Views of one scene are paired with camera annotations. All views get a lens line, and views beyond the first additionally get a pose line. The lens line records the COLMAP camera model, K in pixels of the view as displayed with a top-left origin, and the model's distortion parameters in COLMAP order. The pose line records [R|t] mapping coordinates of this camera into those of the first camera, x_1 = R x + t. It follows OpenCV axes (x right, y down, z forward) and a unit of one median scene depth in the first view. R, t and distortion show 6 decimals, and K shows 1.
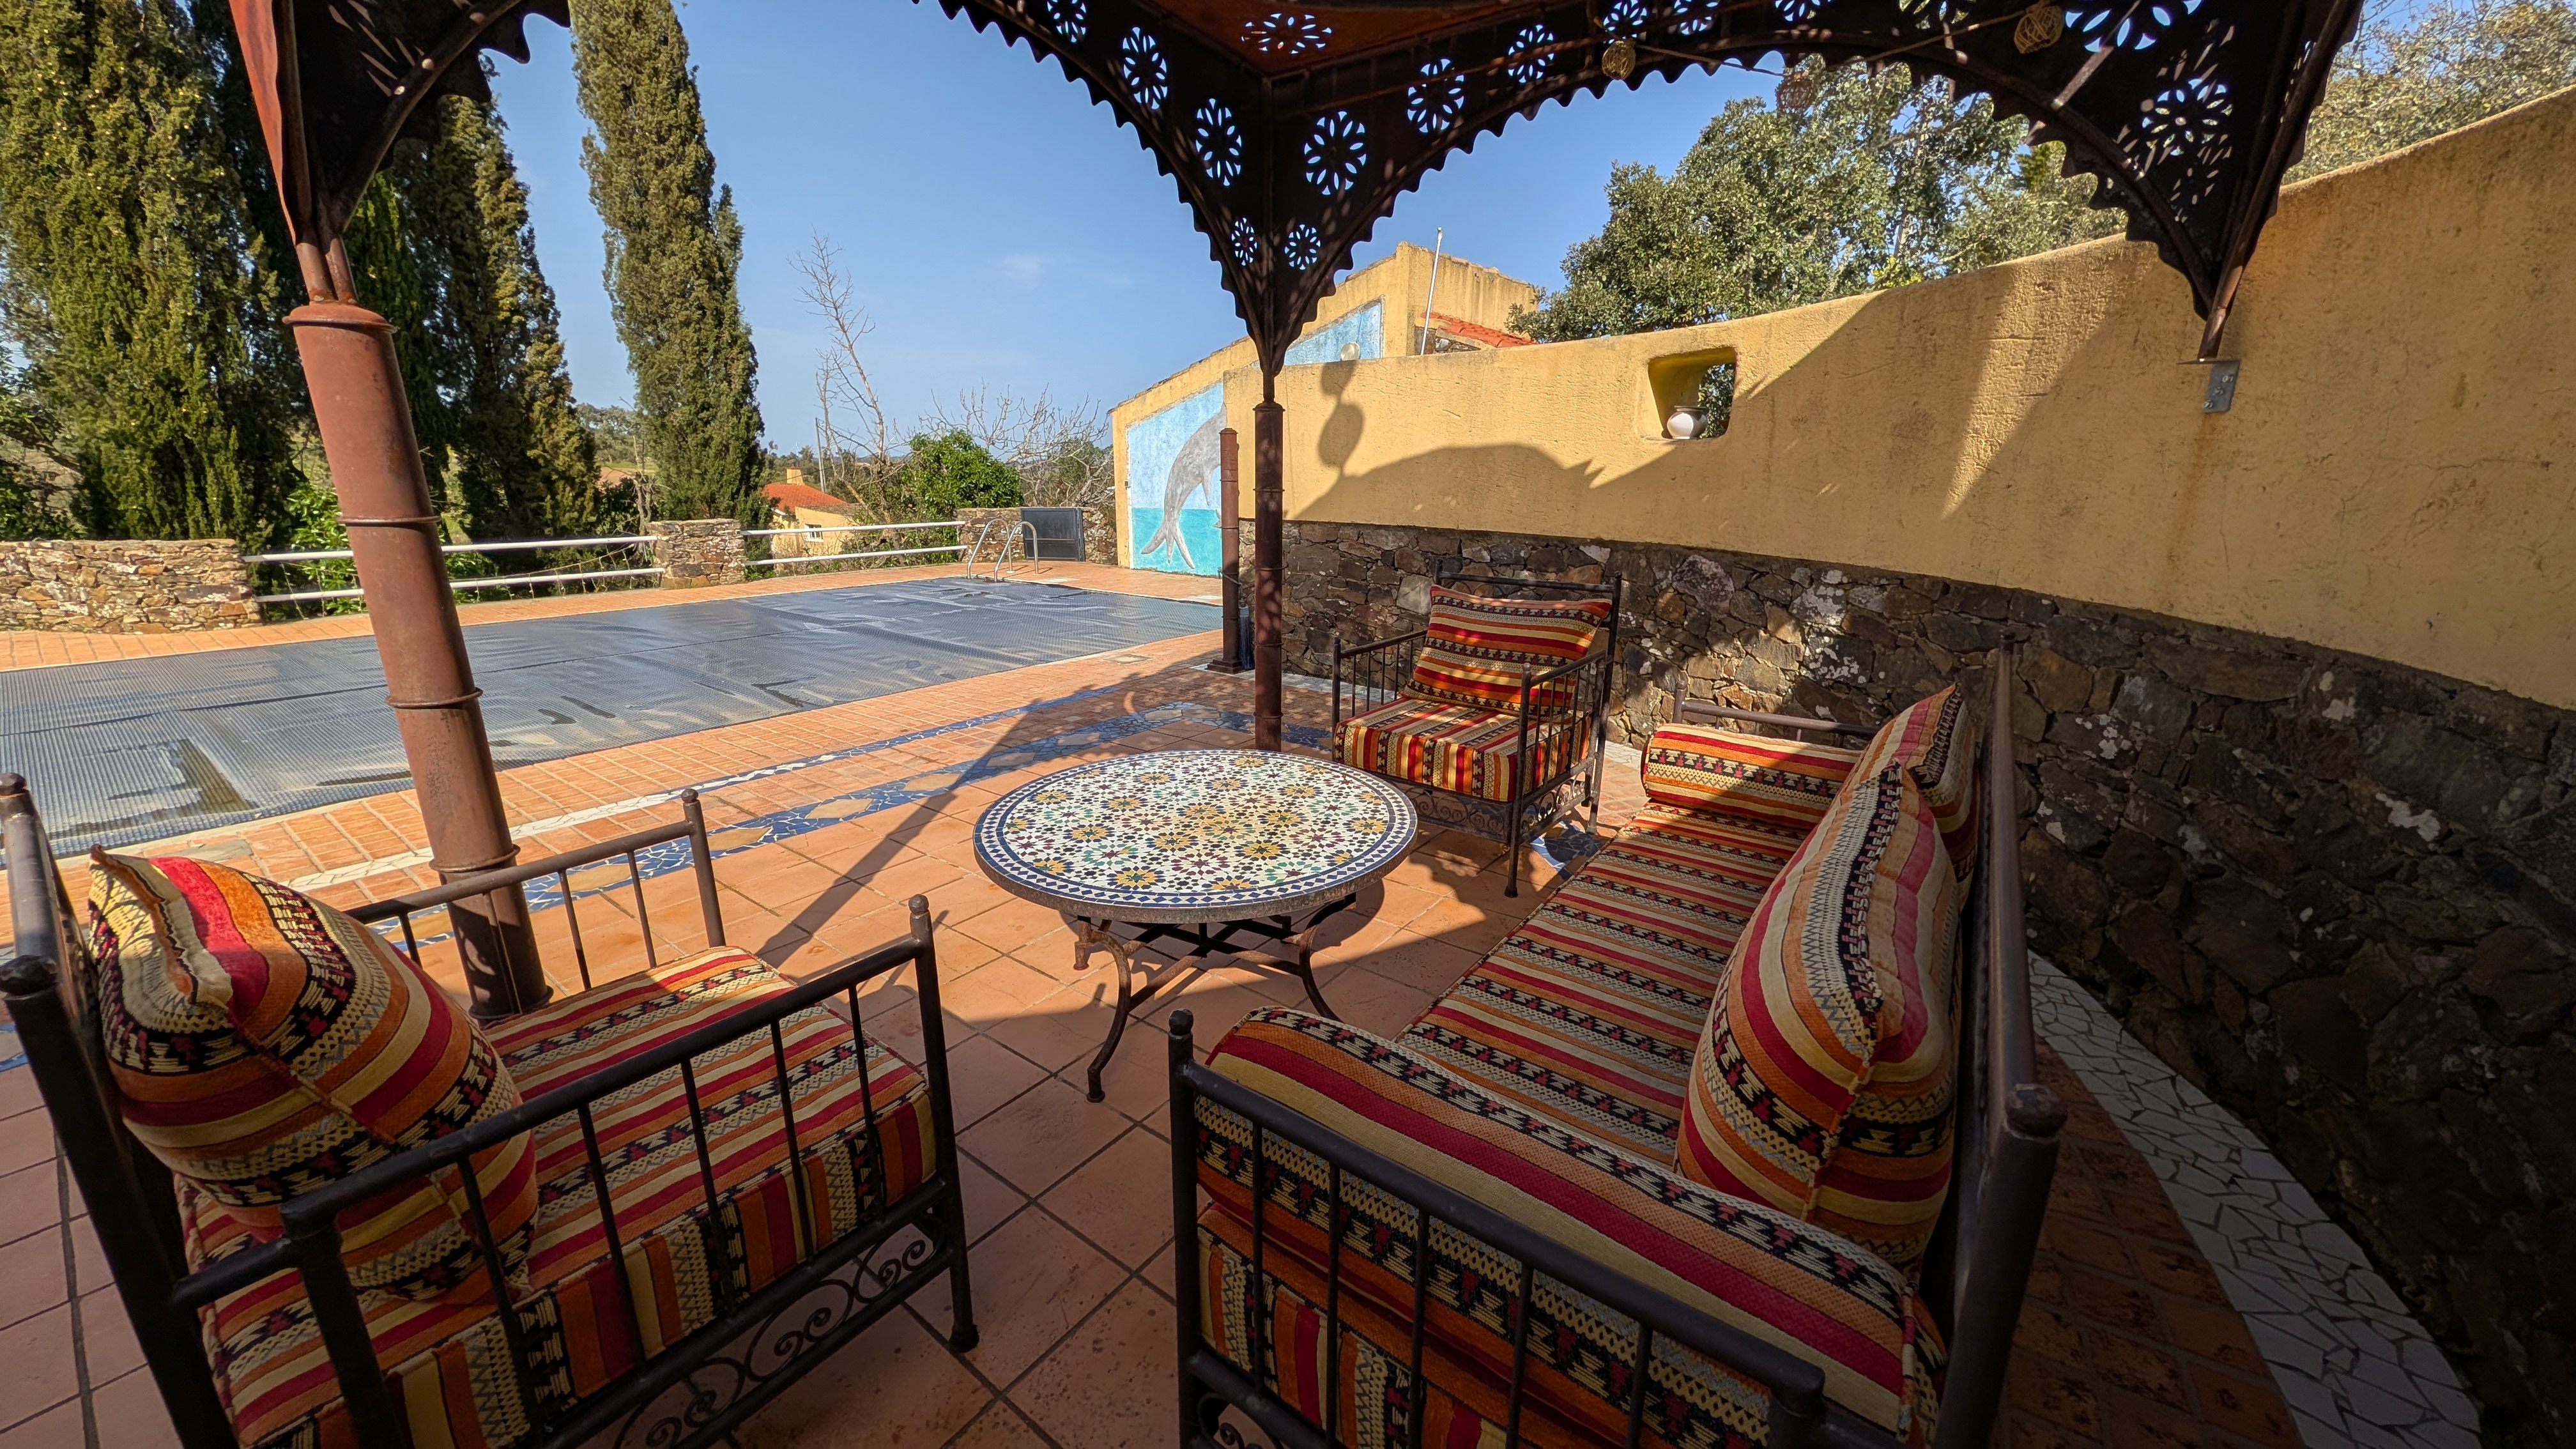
lens RADIAL K [[935.2, 0, 1291.5], [0, 935.2, 726.4], [0, 0, 1]] dist [-0.002157, -0.000240]
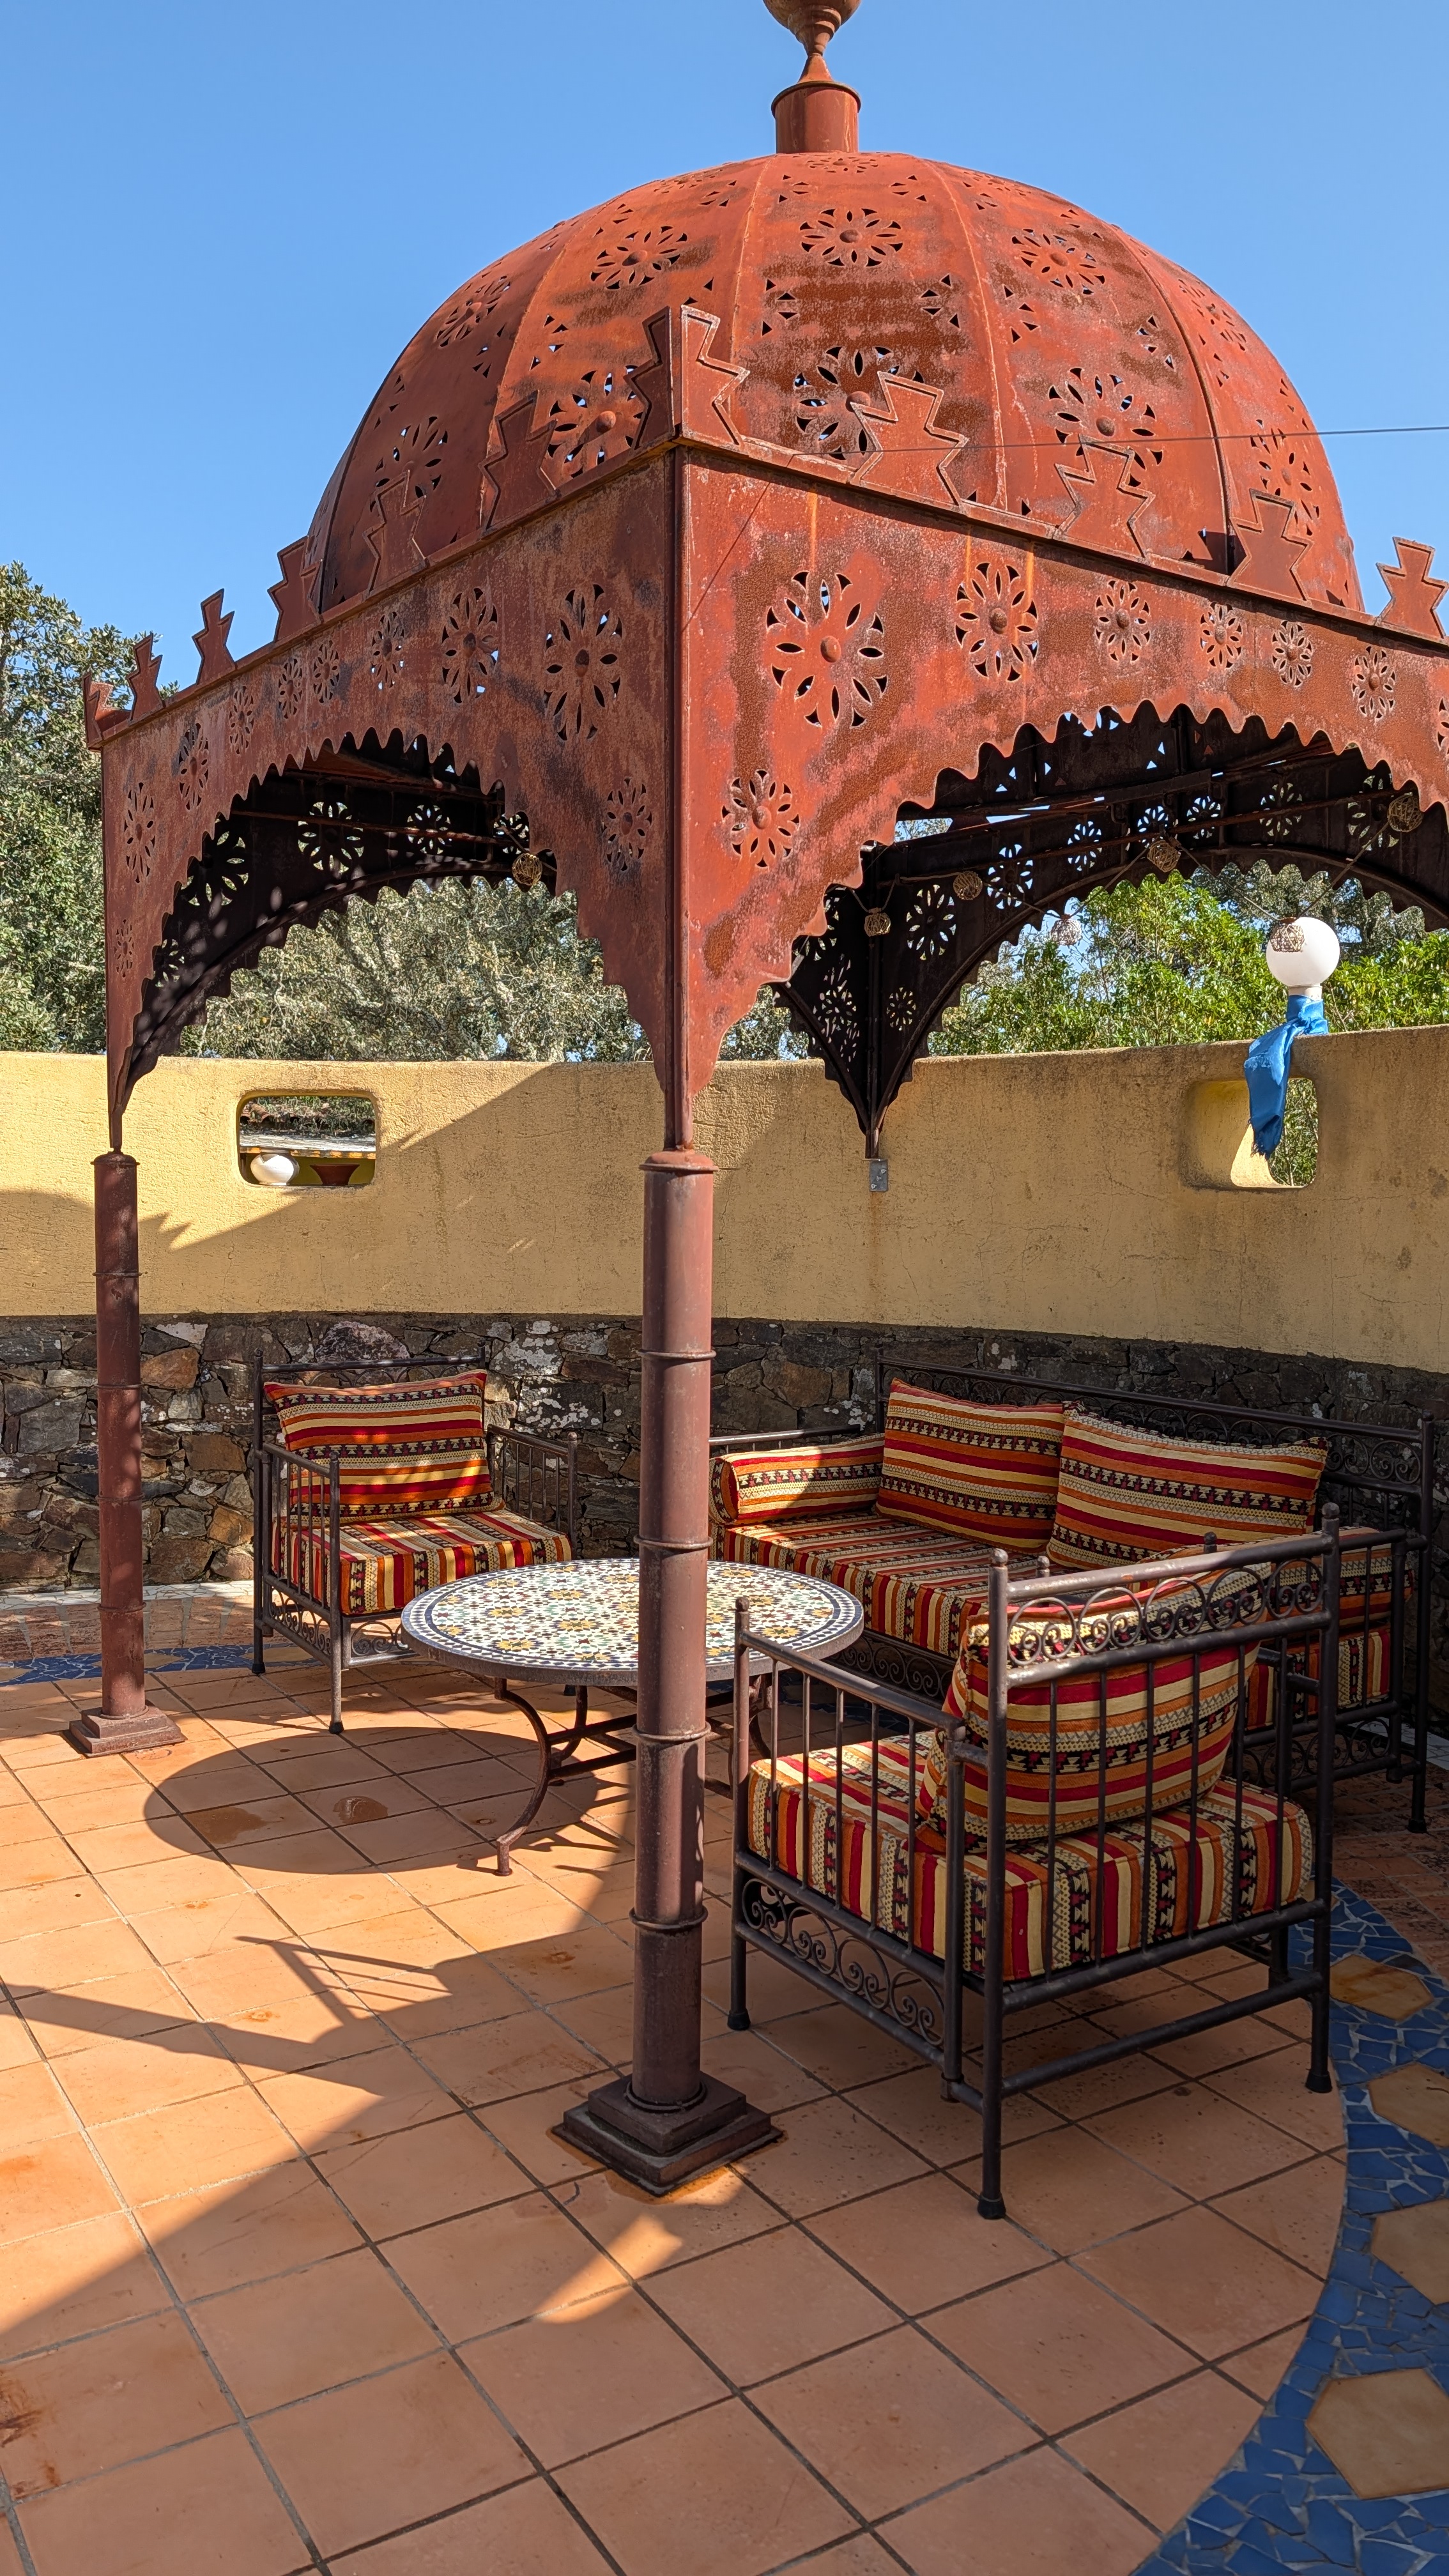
lens RADIAL K [[1827.9, 0, 721.9], [0, 1827.9, 1284.1], [0, 0, 1]] dist [0.080445, 0.000432]
pose [[0.359850, -0.060948, 0.931017, -1.229888], [0.246469, 0.968627, -0.031853, -0.101069], [-0.899867, 0.240929, 0.363583, 0.113427]]
